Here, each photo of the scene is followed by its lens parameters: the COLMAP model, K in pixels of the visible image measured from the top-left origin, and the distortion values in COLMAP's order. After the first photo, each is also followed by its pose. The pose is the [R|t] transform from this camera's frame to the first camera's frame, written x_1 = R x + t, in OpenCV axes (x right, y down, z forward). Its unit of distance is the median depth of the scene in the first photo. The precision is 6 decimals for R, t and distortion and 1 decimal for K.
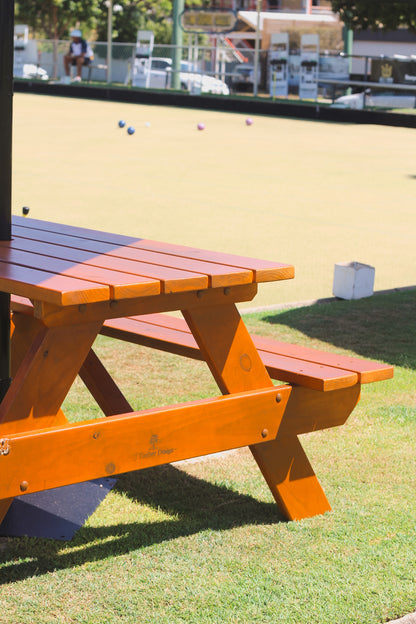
lens RADIAL K [[1493.3, 0, 208.3], [0, 1493.3, 312.0], [0, 0, 1]] dist [-0.282542, 0.000000]
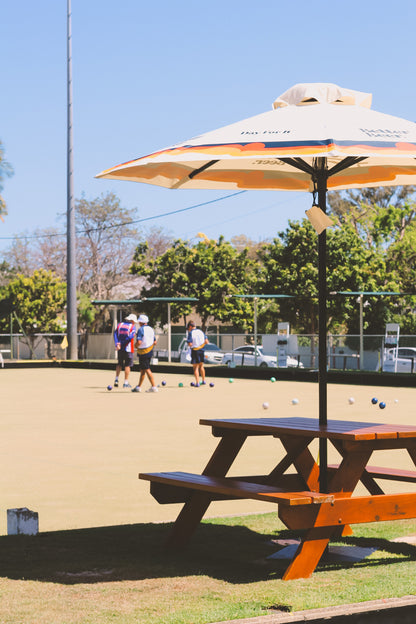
lens RADIAL K [[1493.3, 0, 208.2], [0, 1493.3, 312.5], [0, 0, 1]] dist [-0.282542, 0.000000]
pose [[0.985180, -0.045600, -0.165349, 0.007631], [0.012463, 0.980496, -0.196146, 0.024791], [0.171068, 0.191178, 0.966533, -0.134354]]
